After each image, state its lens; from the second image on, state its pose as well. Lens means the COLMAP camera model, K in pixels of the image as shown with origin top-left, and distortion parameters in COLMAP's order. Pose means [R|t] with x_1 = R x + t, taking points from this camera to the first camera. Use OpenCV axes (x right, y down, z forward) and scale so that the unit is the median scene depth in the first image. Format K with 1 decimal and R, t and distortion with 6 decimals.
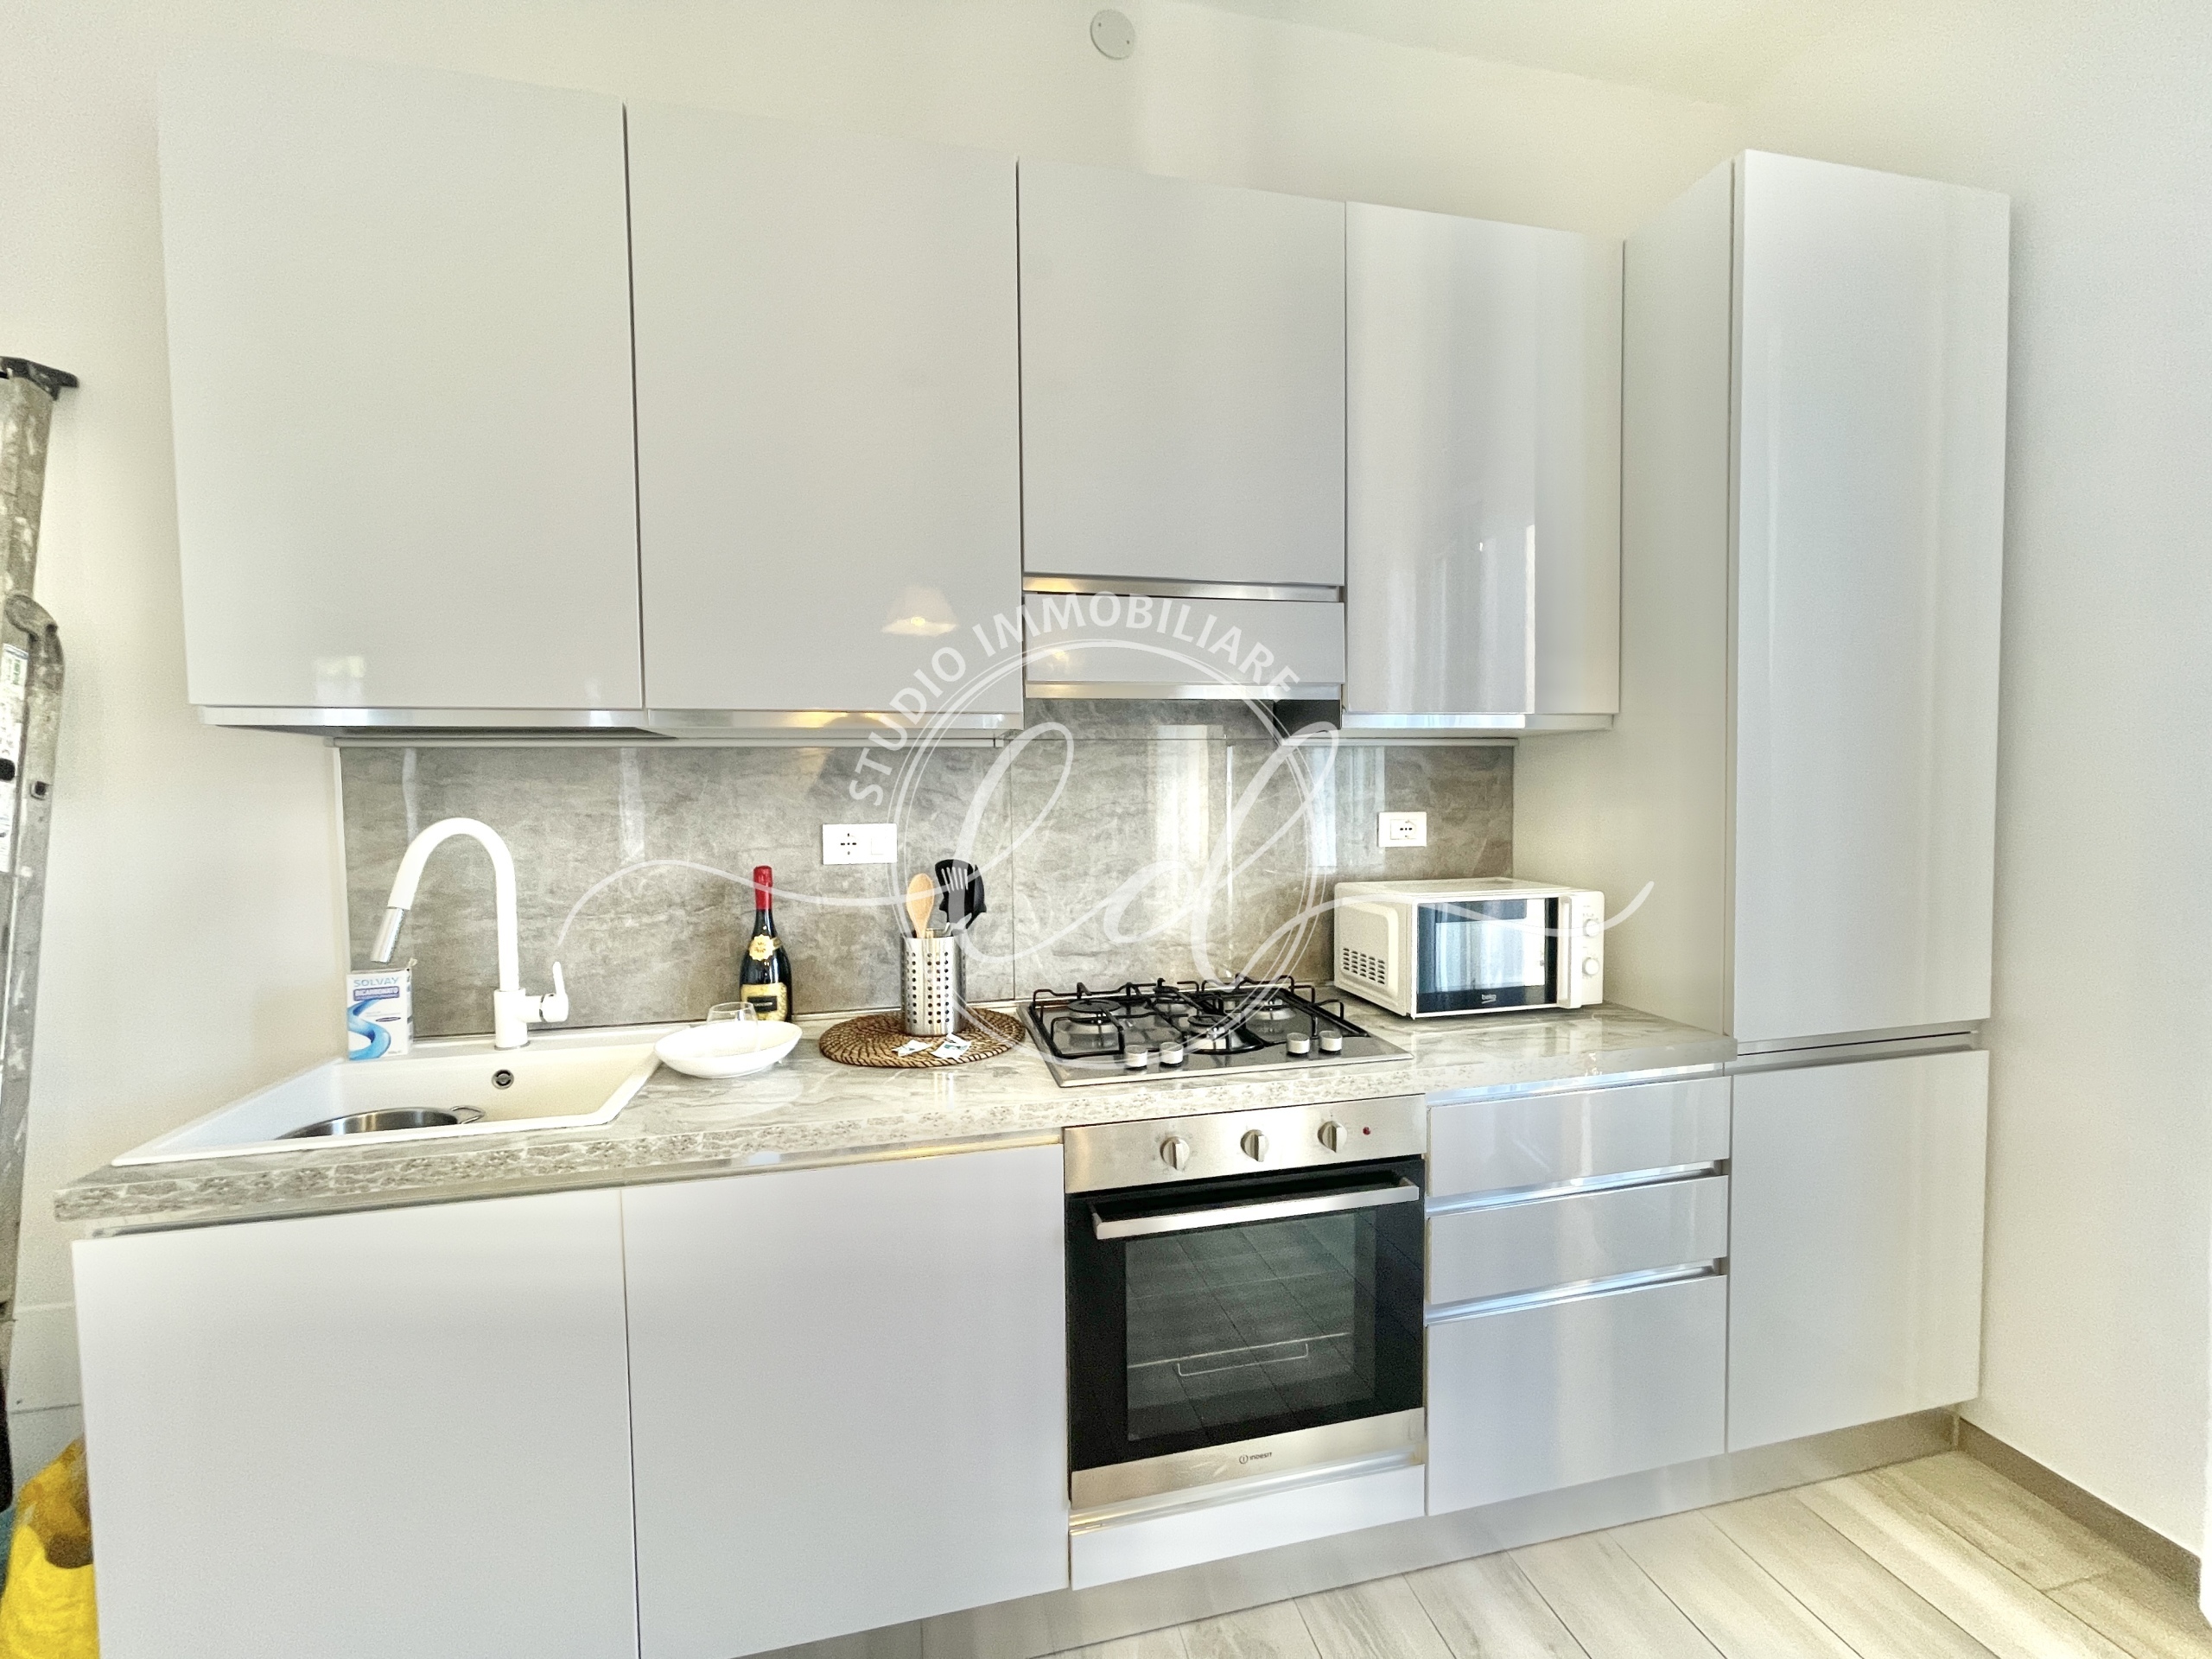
lens RADIAL K [[888.8, 0, 1087.3], [0, 888.8, 832.6], [0, 0, 1]] dist [-0.003943, 0.000569]
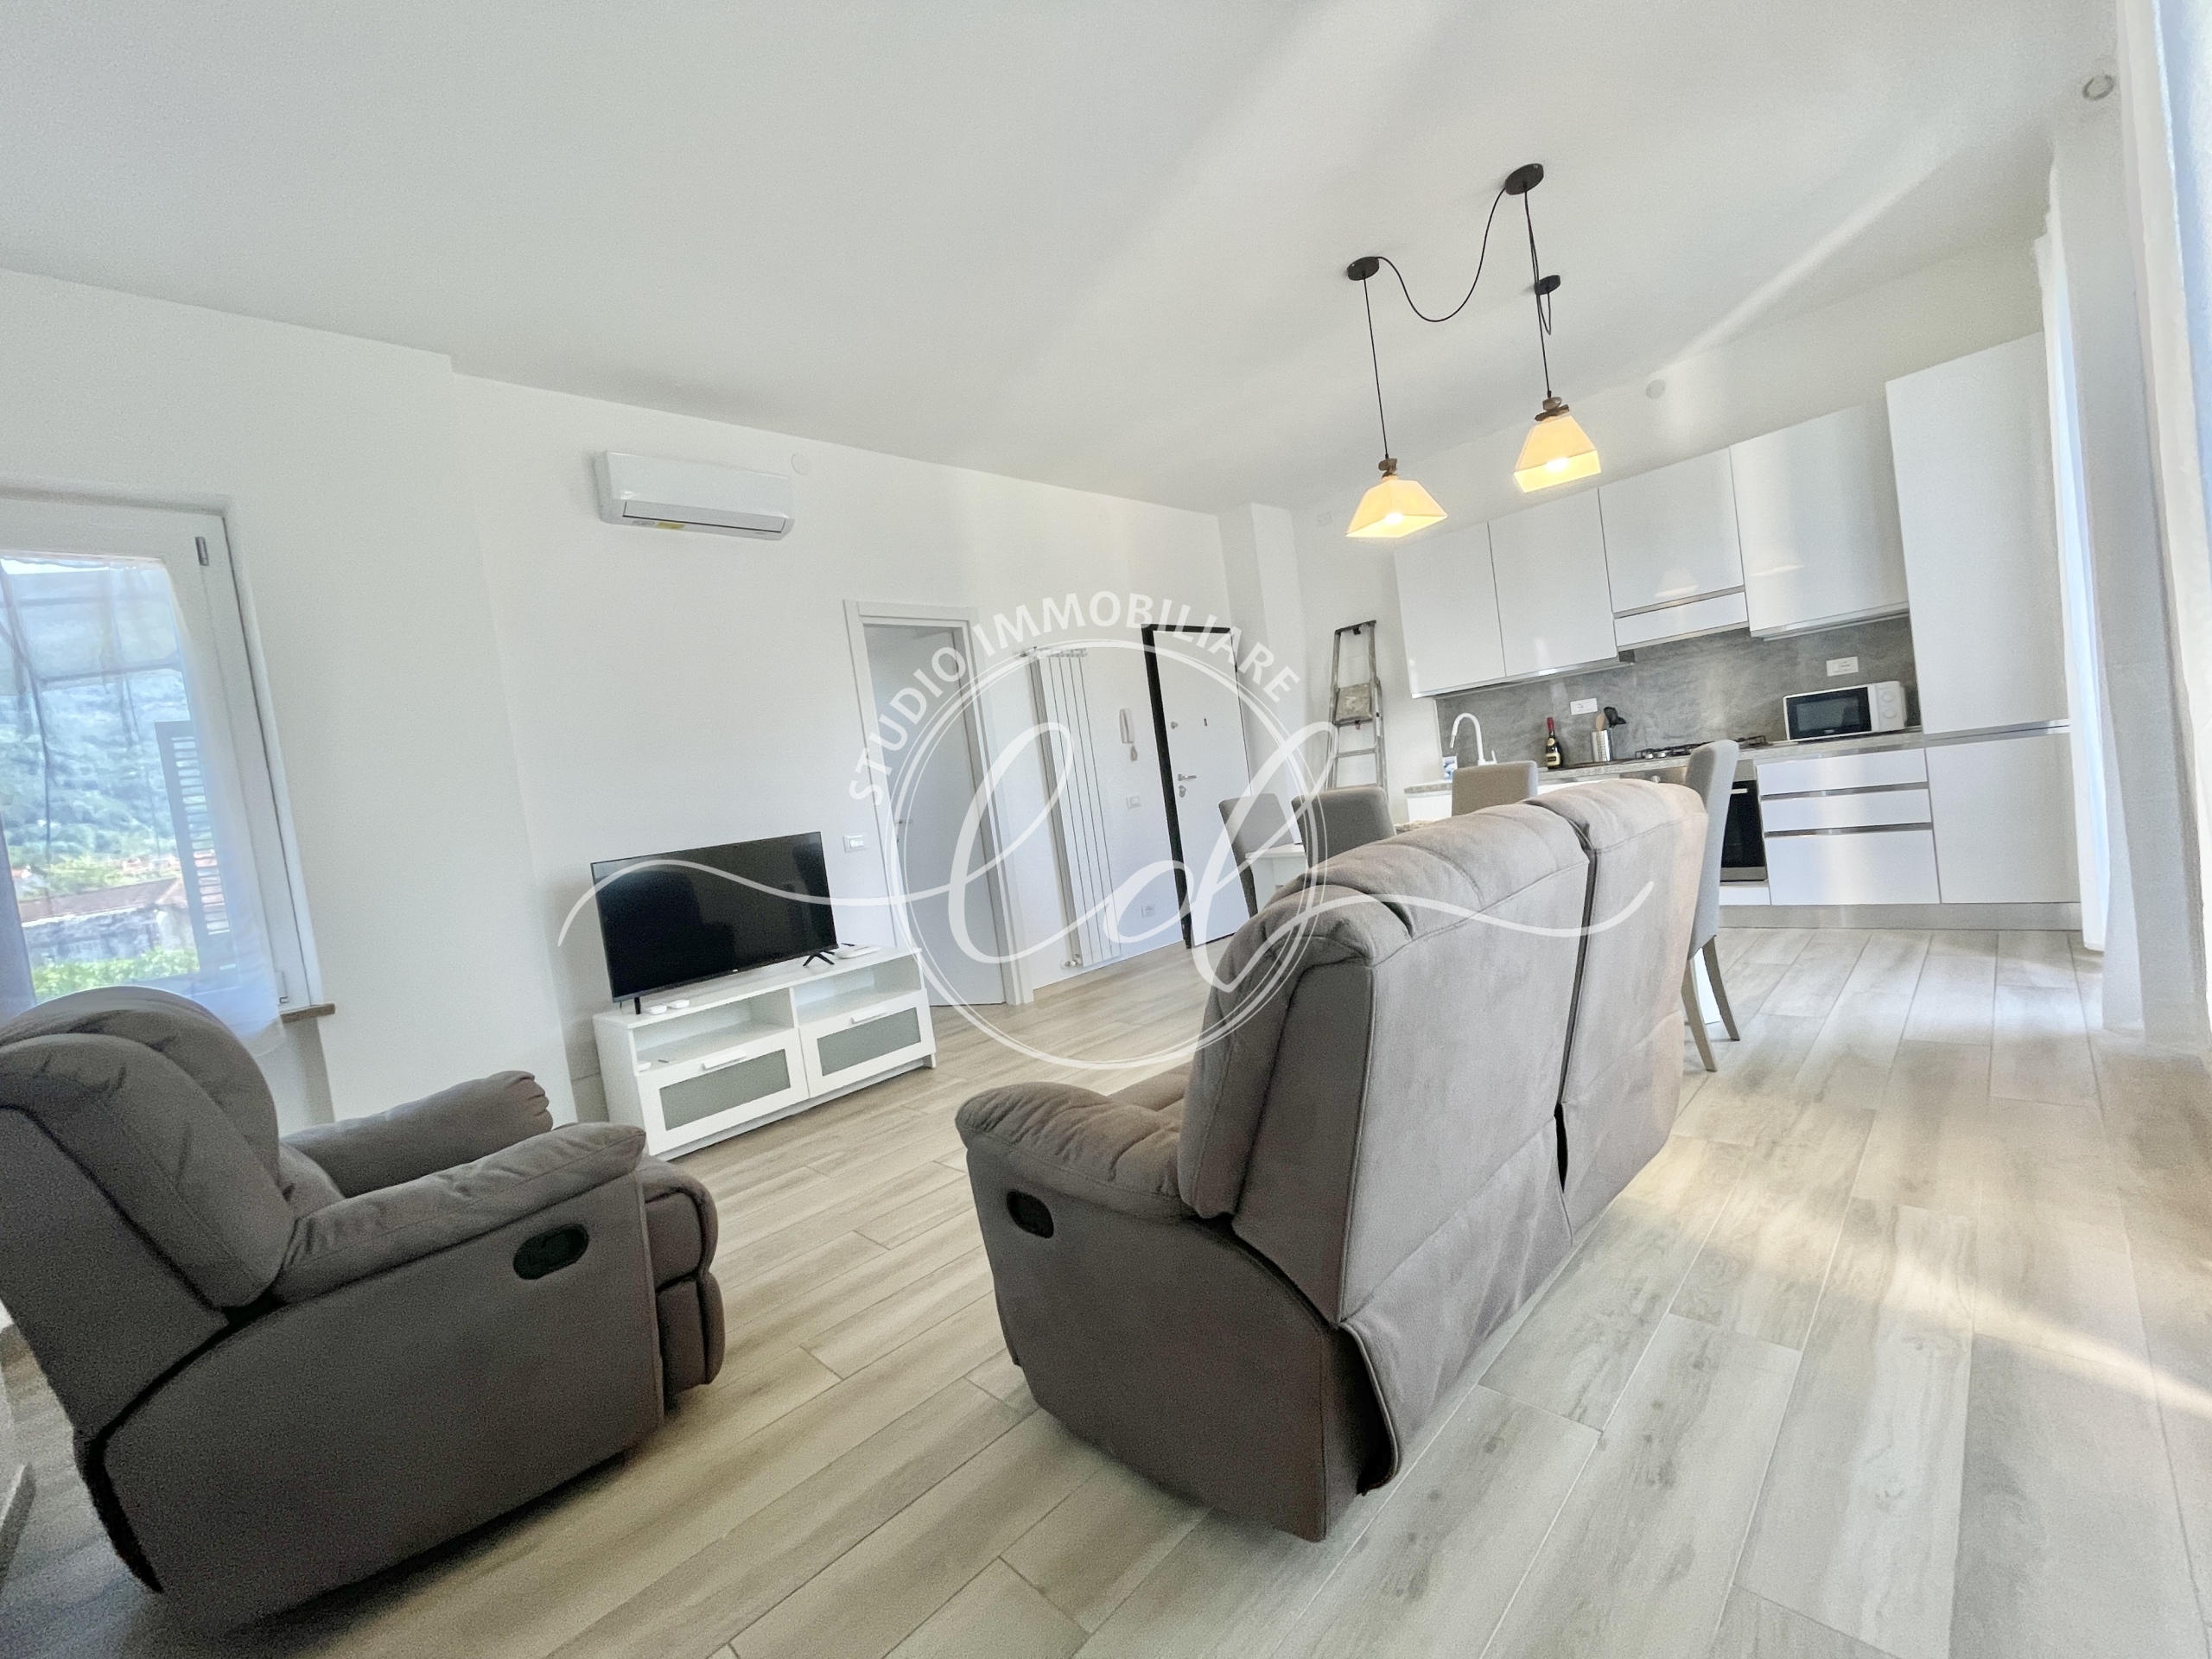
lens RADIAL K [[888.8, 0, 1095.1], [0, 888.8, 830.9], [0, 0, 1]] dist [-0.003943, 0.000569]
pose [[0.521513, -0.026153, -0.852842, 1.530506], [0.086278, 0.996023, 0.022215, 0.237818], [0.848870, -0.085167, 0.521696, -2.143588]]
